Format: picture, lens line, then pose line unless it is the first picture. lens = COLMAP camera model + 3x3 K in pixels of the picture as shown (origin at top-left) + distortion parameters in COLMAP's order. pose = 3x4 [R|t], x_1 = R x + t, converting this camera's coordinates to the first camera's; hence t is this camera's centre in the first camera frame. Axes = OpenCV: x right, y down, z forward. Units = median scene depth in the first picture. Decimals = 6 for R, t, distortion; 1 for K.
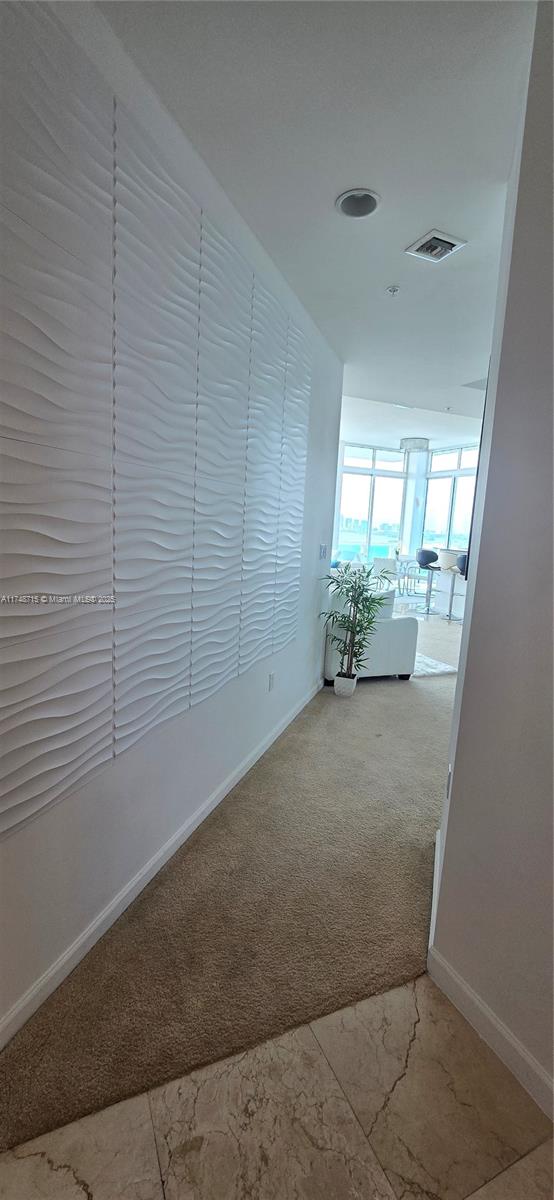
lens RADIAL K [[493.4, 0, 277.0], [0, 493.4, 600.0], [0, 0, 1]] dist [0.002600, 0.000300]
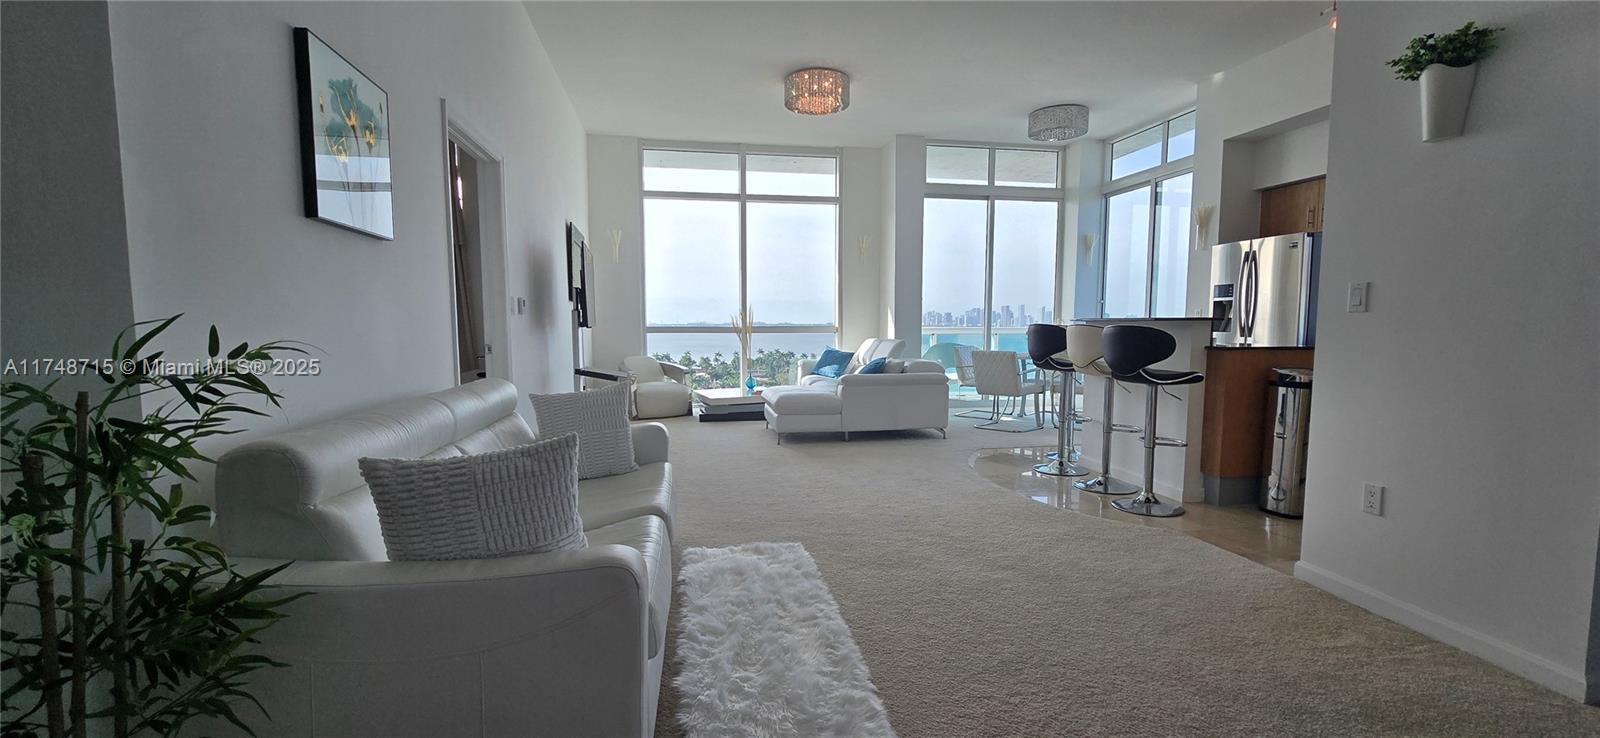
lens RADIAL K [[657.9, 0, 798.6], [0, 657.9, 380.0], [0, 0, 1]] dist [0.002600, 0.000300]
pose [[0.966704, -0.025496, -0.254624, 0.192026], [0.006933, 0.997268, -0.073539, -0.010120], [0.255803, 0.069326, 0.964240, 0.319388]]
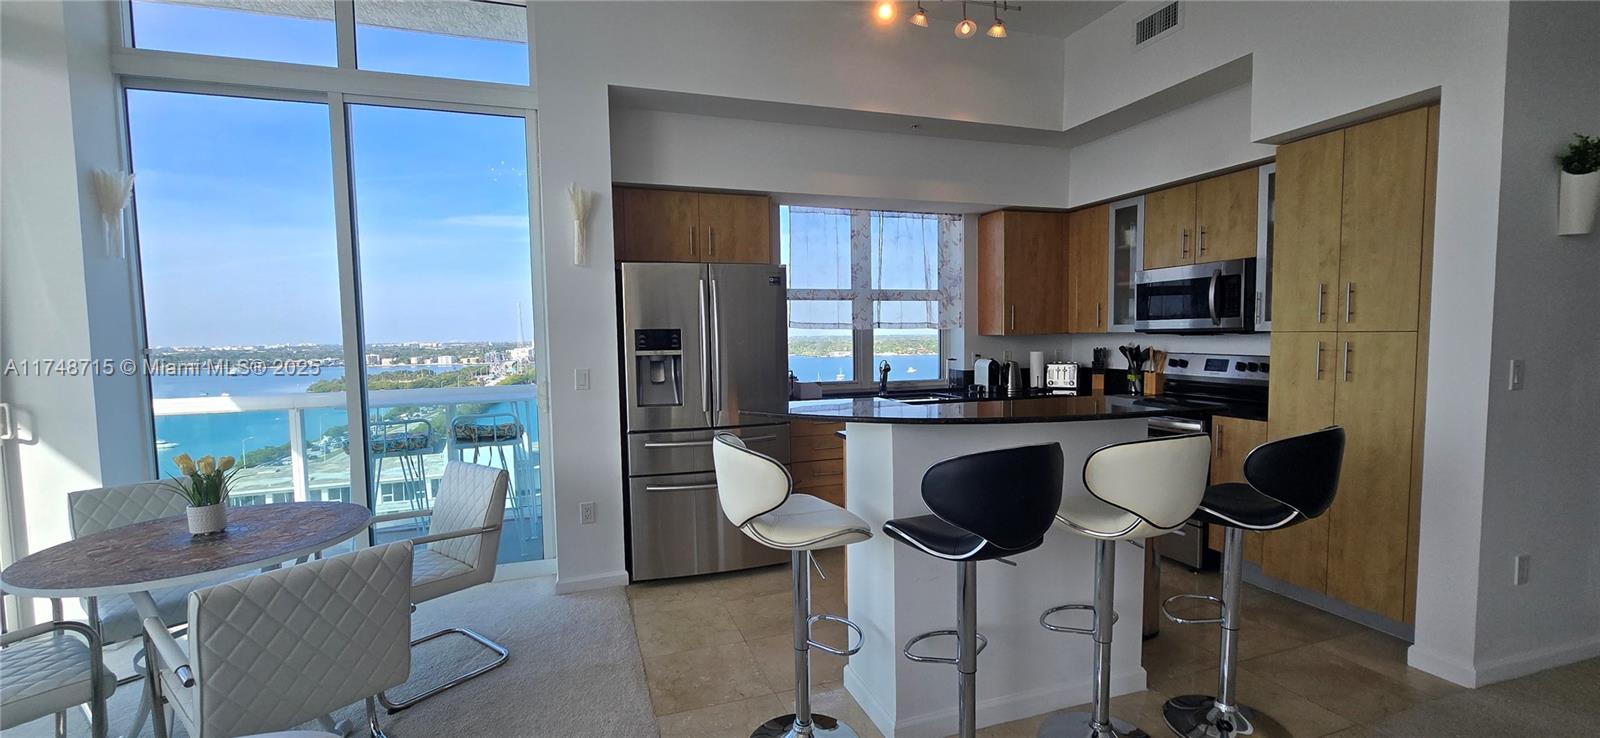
lens RADIAL K [[658.6, 0, 799.3], [0, 658.6, 380.0], [0, 0, 1]] dist [-0.001605, 0.000340]
pose [[0.106768, -0.117101, 0.987364, 0.068099], [0.172962, 0.980087, 0.097534, -0.122204], [-0.979125, 0.160363, 0.124896, 0.826464]]
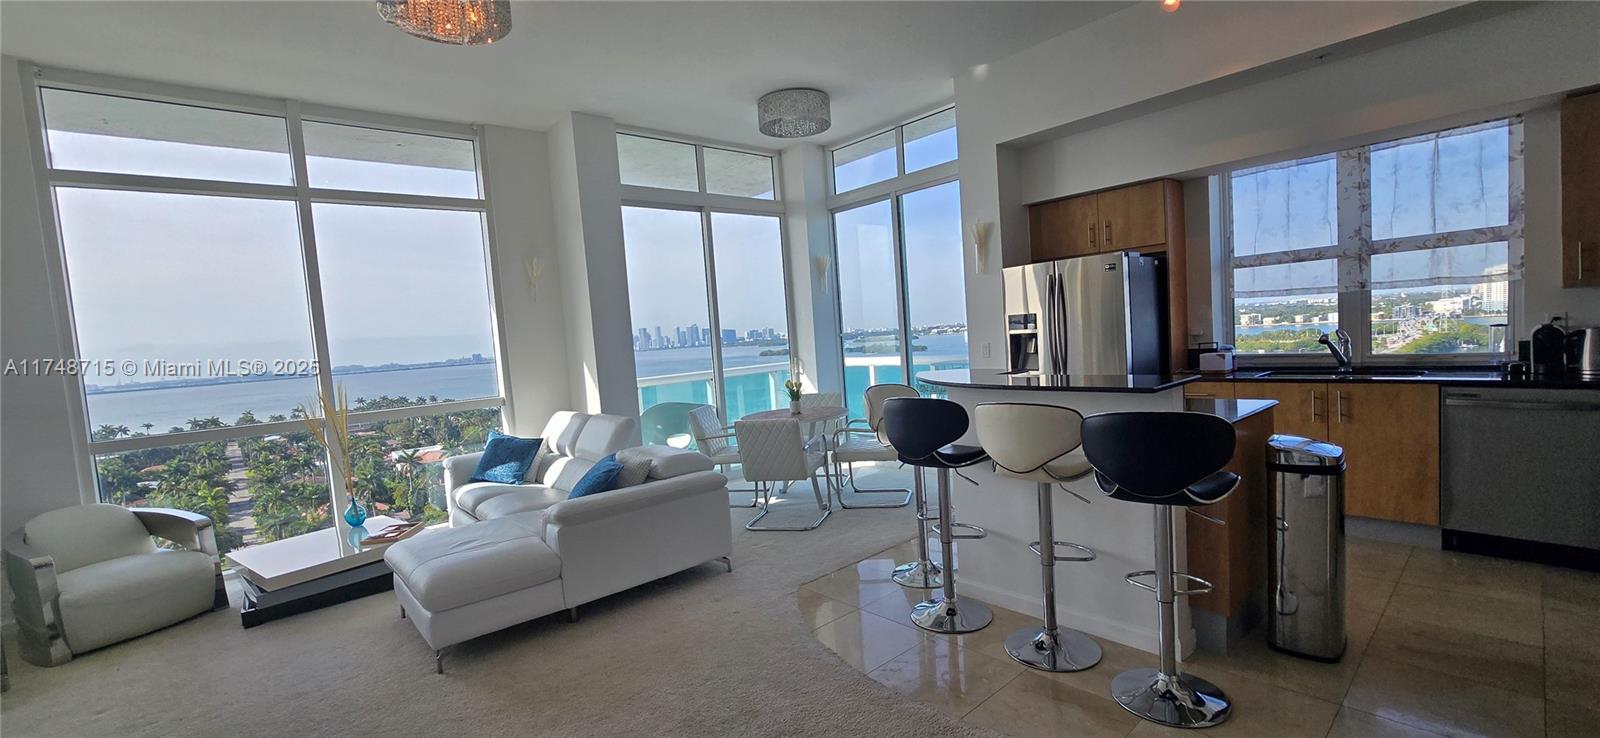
lens RADIAL K [[657.9, 0, 798.6], [0, 657.9, 380.0], [0, 0, 1]] dist [0.002600, 0.000300]
pose [[0.953714, -0.135323, 0.268545, 0.118190], [0.158097, 0.985284, -0.064969, -0.077459], [-0.255801, 0.104417, 0.961074, 0.538699]]
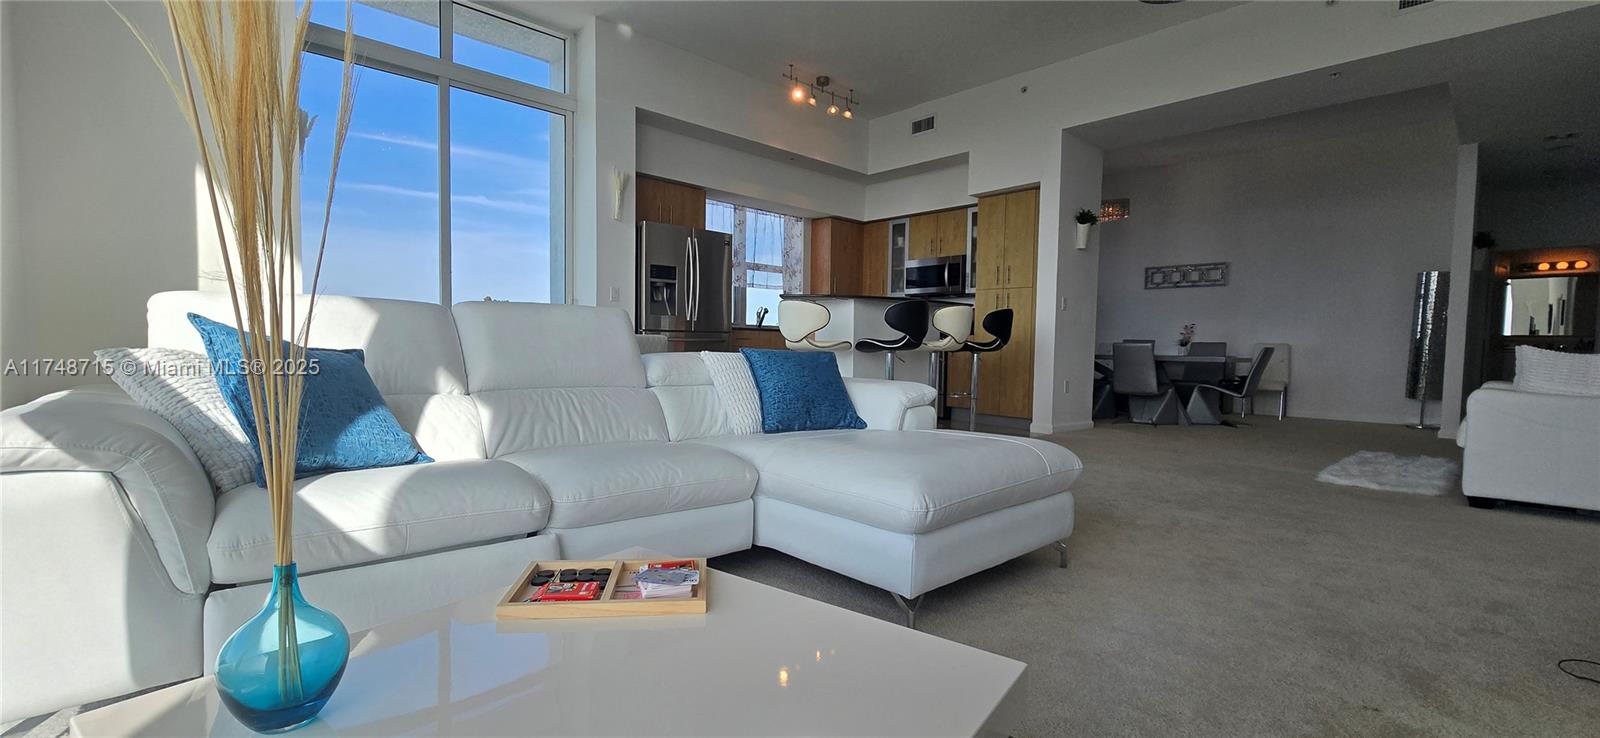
lens RADIAL K [[657.9, 0, 798.6], [0, 657.9, 380.0], [0, 0, 1]] dist [0.002600, 0.000300]
pose [[-0.316036, -0.099017, 0.943566, -0.148389], [0.115421, 0.983139, 0.141829, -0.099294], [-0.941700, 0.153731, -0.299279, 1.006016]]
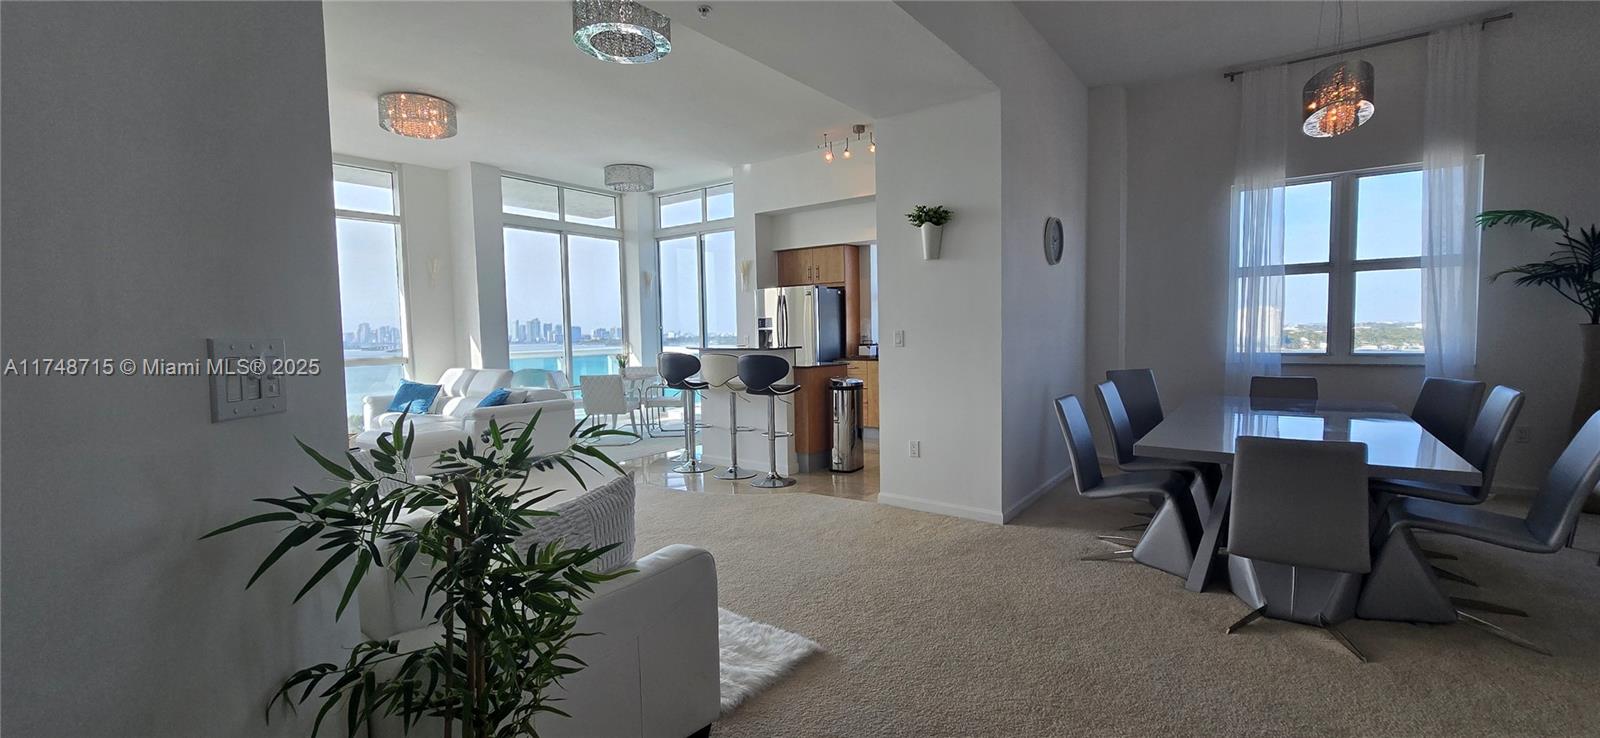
lens RADIAL K [[662.9, 0, 796.0], [0, 662.9, 373.5], [0, 0, 1]] dist [0.002404, 0.000631]
pose [[0.875819, -0.095101, 0.473178, 0.059848], [0.134082, 0.989745, -0.049255, -0.021590], [-0.463642, 0.106583, 0.879589, 0.251155]]
